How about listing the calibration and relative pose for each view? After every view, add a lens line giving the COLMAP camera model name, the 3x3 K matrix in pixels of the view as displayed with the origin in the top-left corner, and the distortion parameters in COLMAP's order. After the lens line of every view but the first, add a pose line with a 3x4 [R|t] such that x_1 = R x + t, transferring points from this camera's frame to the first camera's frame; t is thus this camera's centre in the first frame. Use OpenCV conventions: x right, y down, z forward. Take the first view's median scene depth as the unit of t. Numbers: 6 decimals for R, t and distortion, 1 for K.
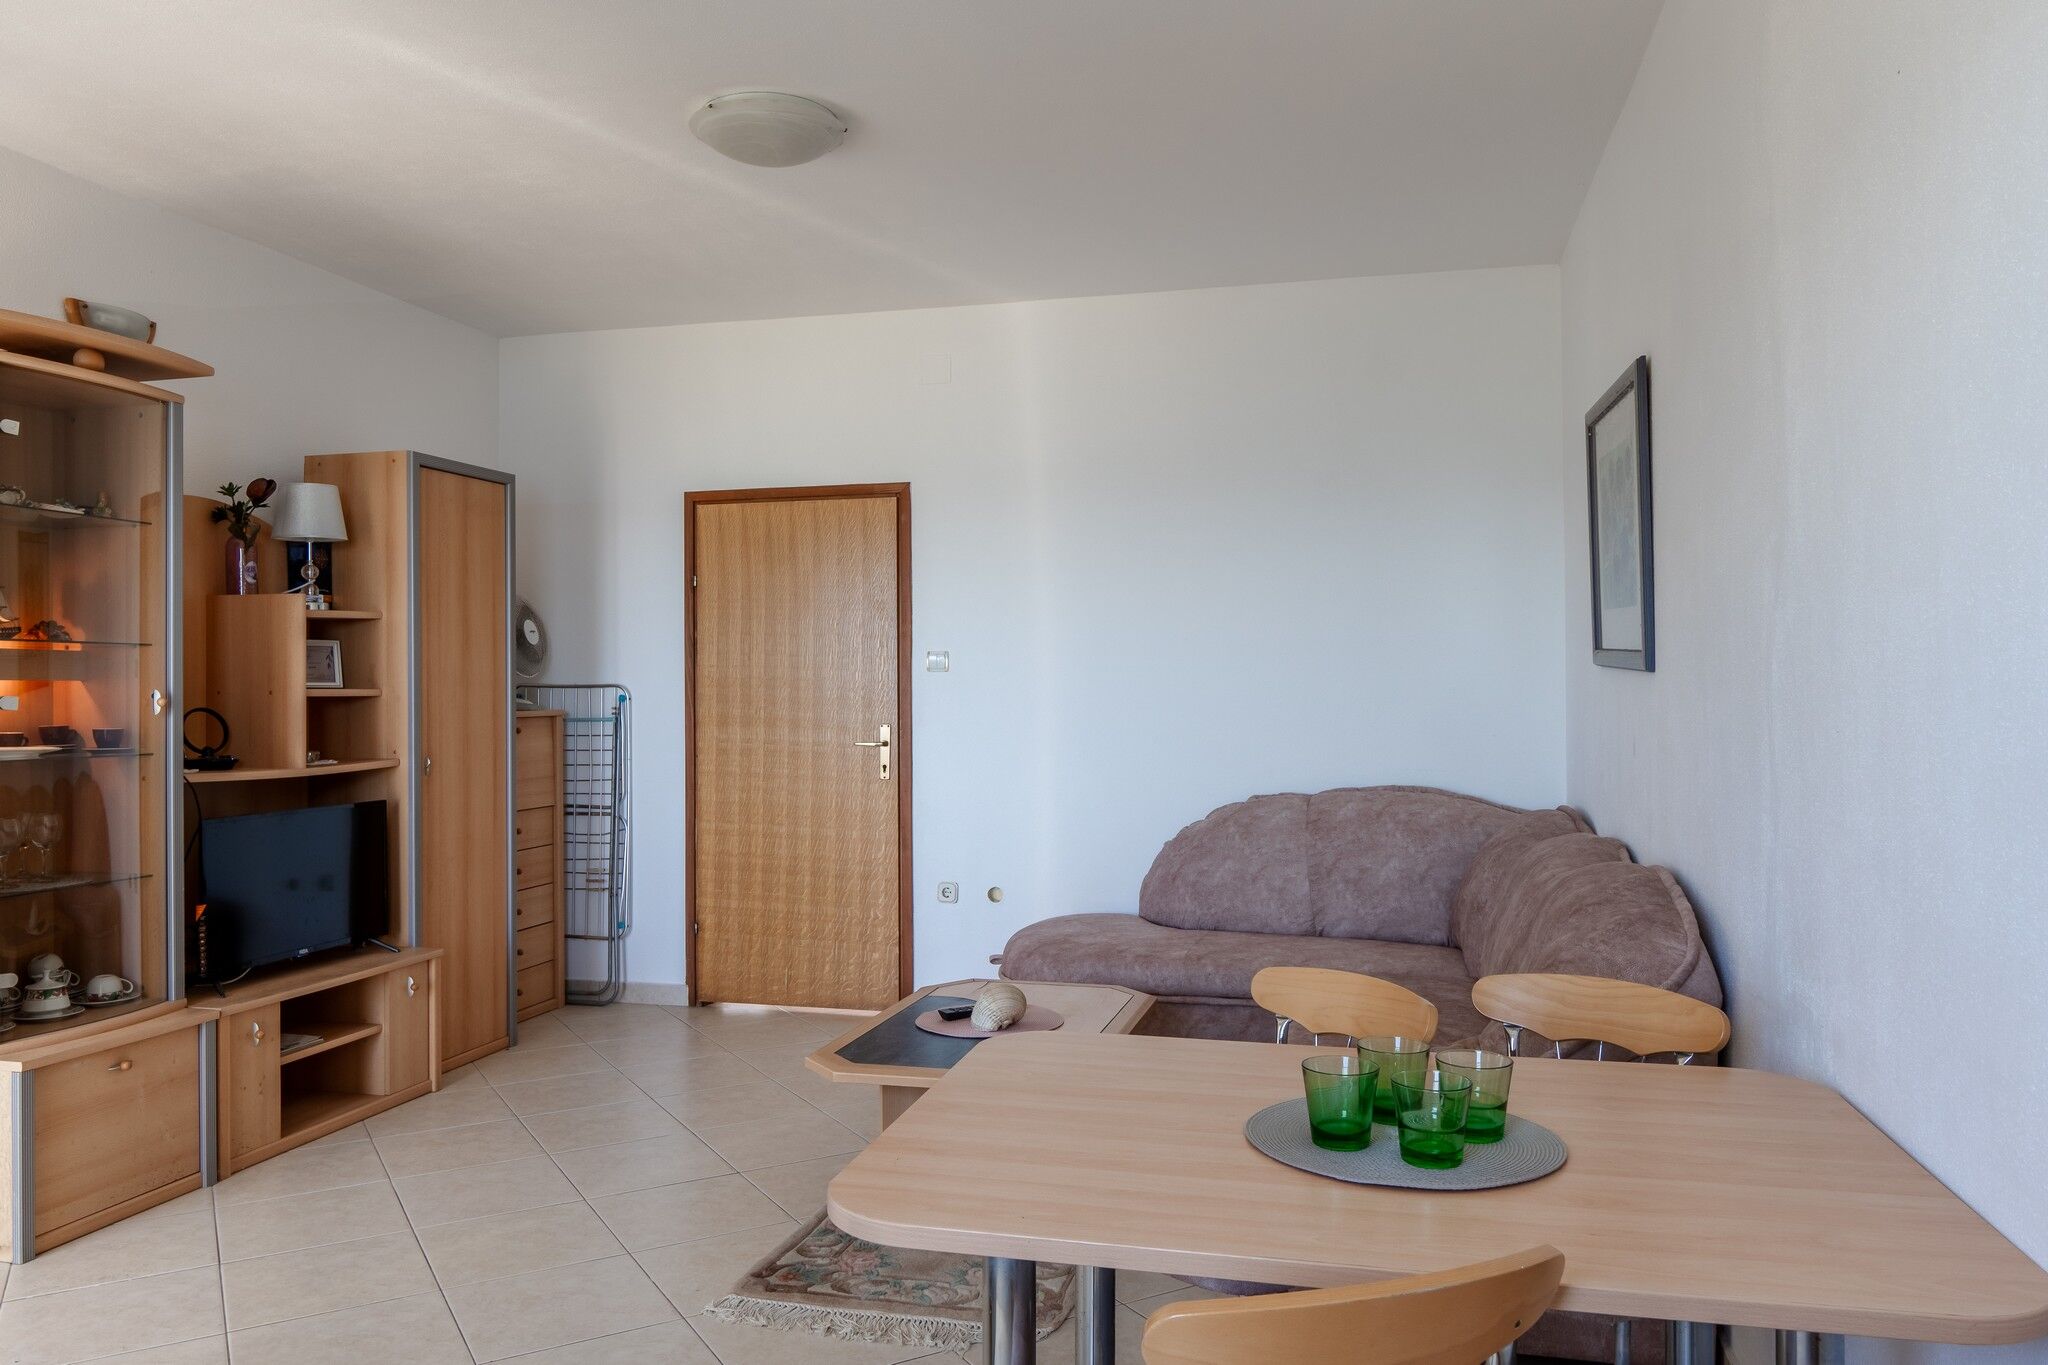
lens RADIAL K [[1449.2, 0, 1029.0], [0, 1449.2, 688.2], [0, 0, 1]] dist [0.002133, -0.009157]
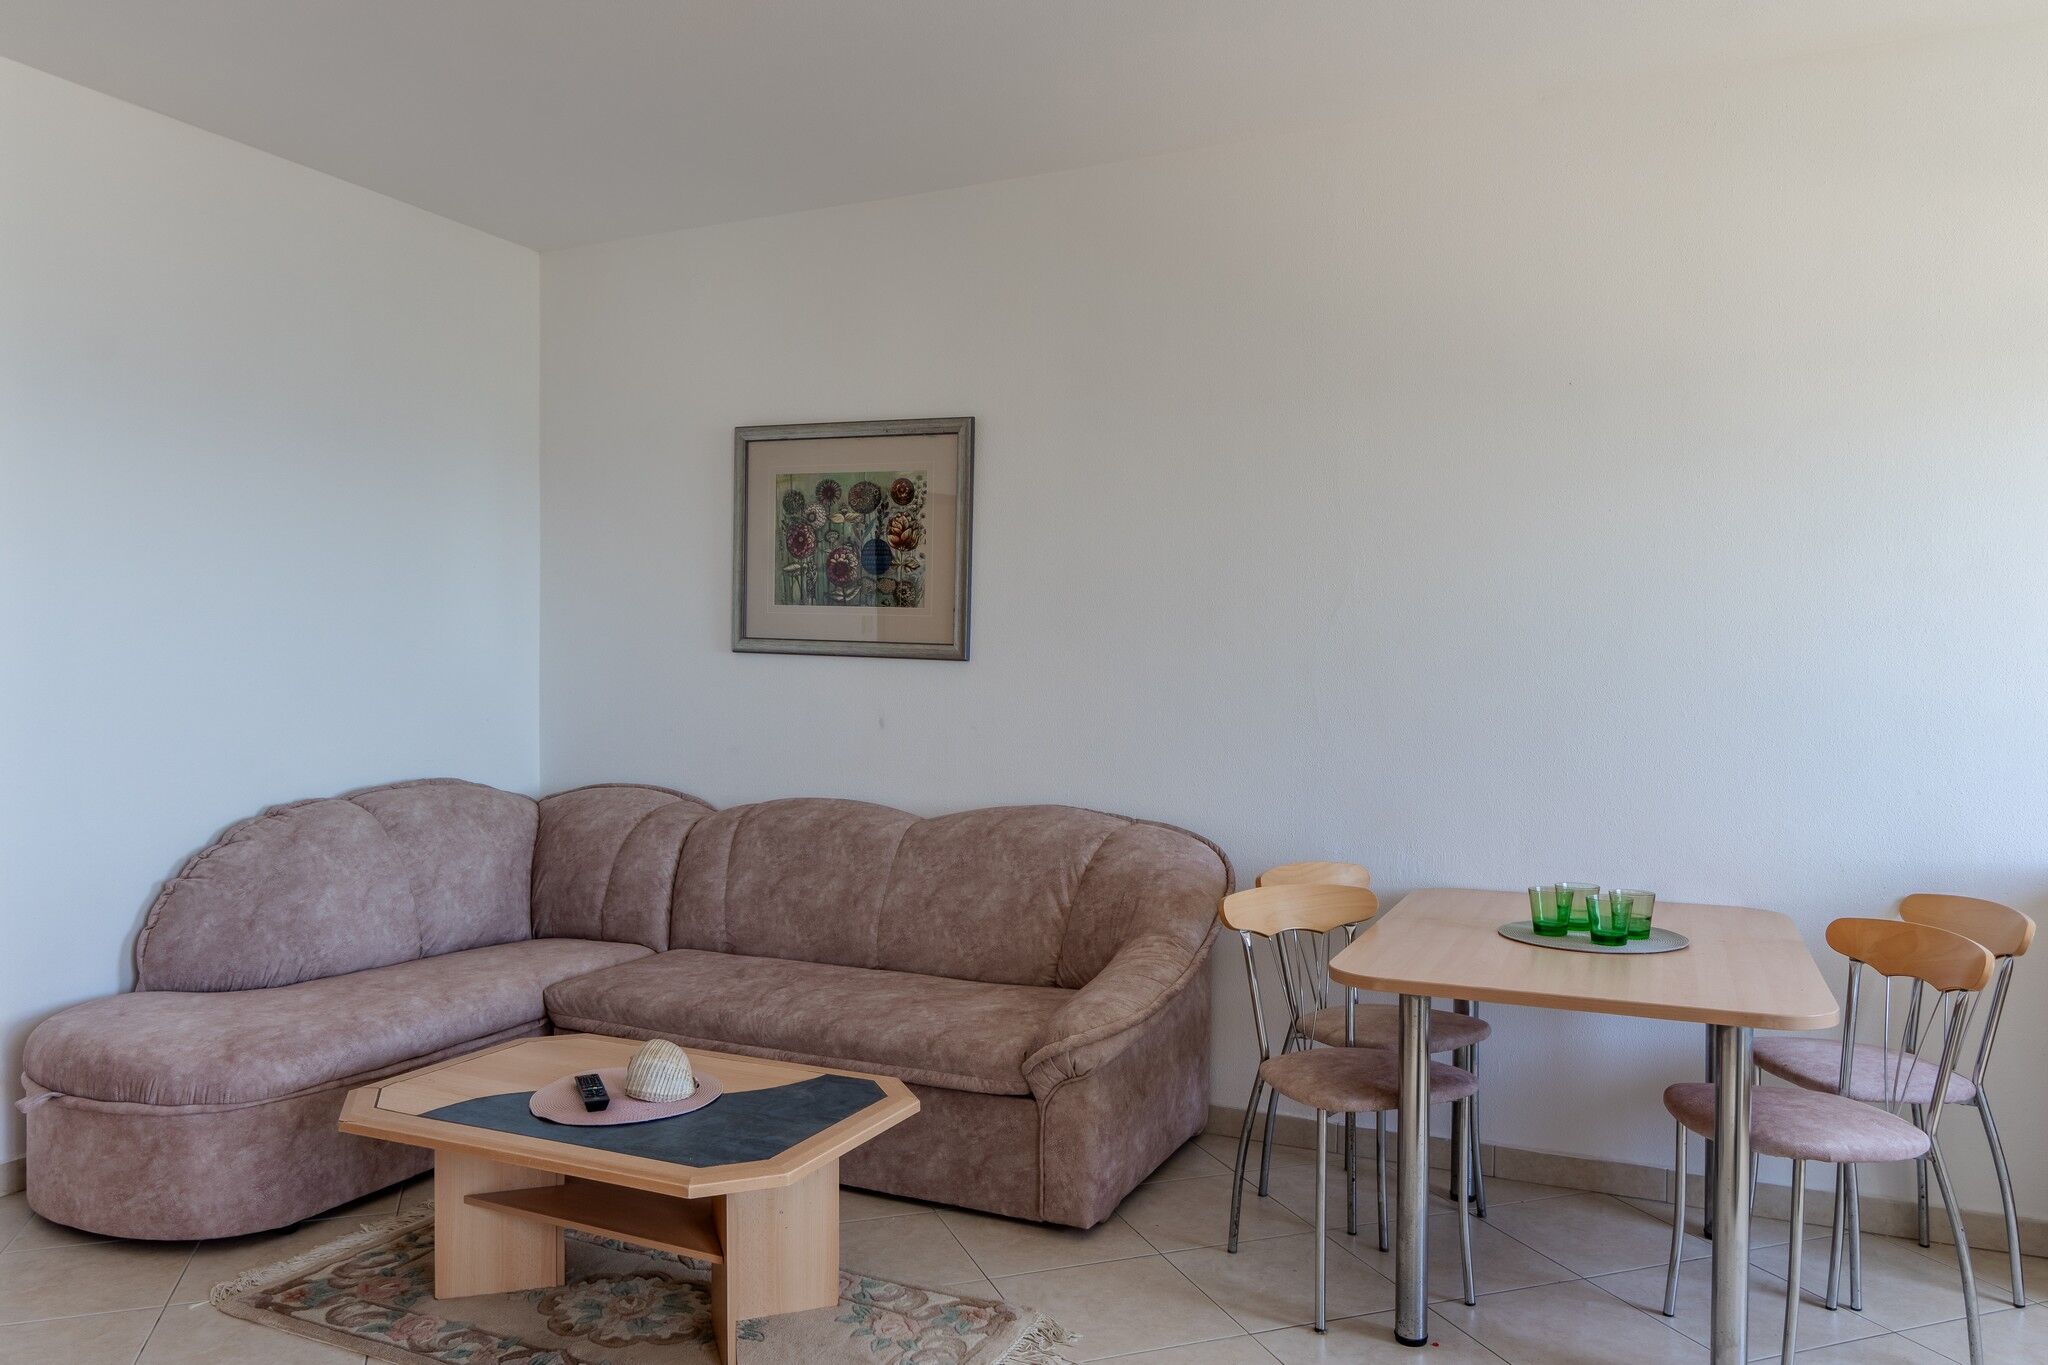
lens RADIAL K [[1449.2, 0, 1026.4], [0, 1449.2, 681.5], [0, 0, 1]] dist [0.002133, -0.009157]
pose [[0.186582, -0.004590, 0.982429, -0.531219], [-0.008073, 0.999948, 0.006205, -0.001071], [-0.982406, -0.009088, 0.186535, 0.449745]]
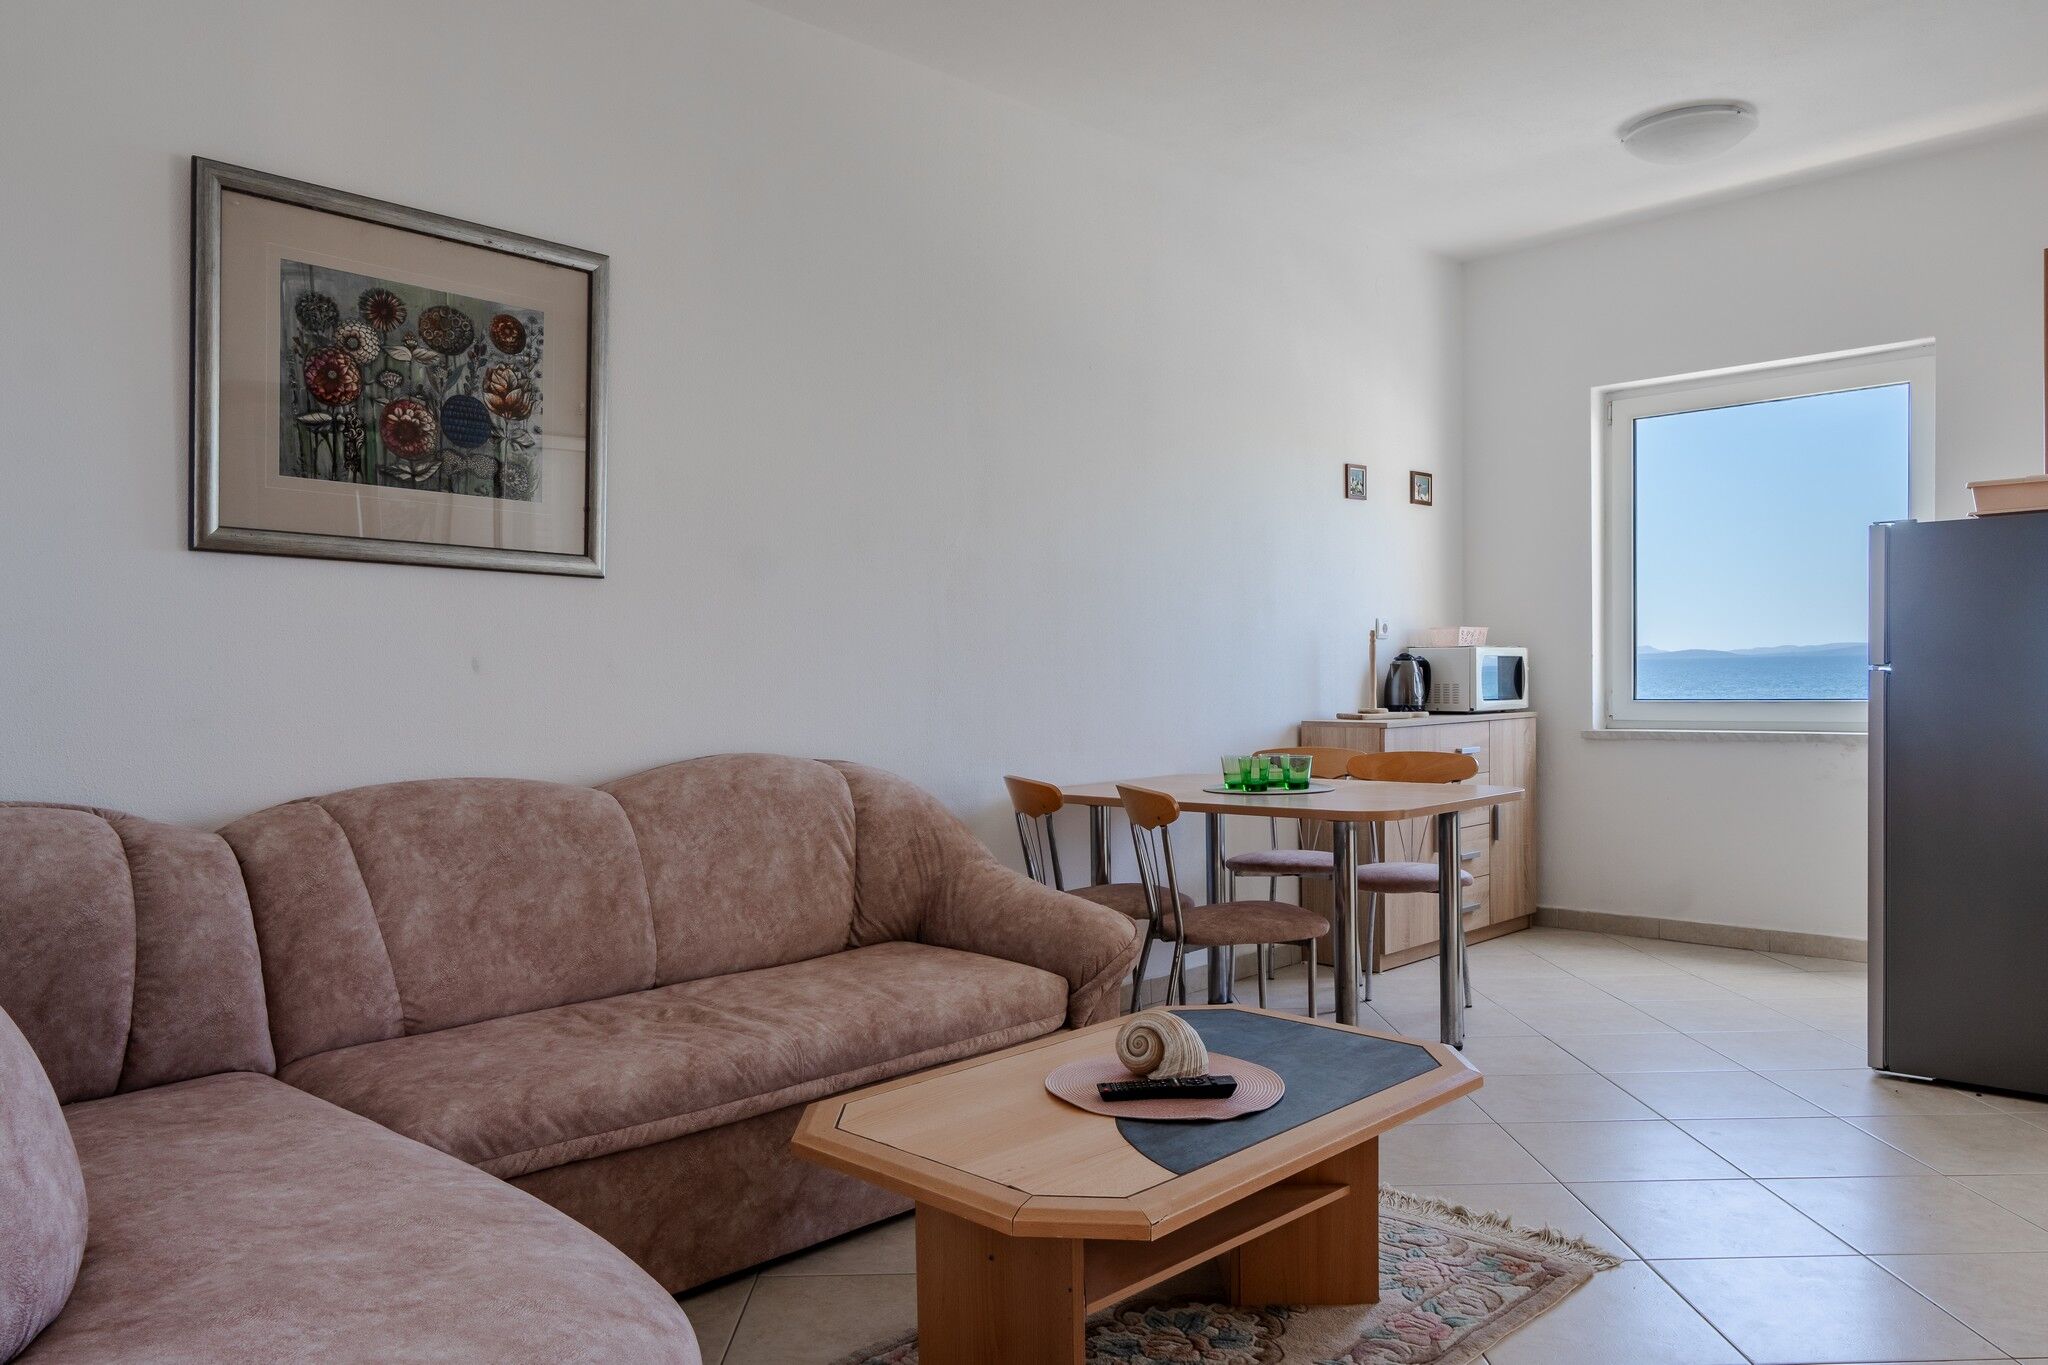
lens RADIAL K [[1449.2, 0, 991.9], [0, 1449.2, 735.4], [0, 0, 1]] dist [0.002133, -0.009157]
pose [[-0.858732, 0.004451, 0.512405, -0.190970], [0.026632, 0.998998, 0.035955, 0.041977], [-0.511732, 0.044522, -0.857991, 1.090058]]
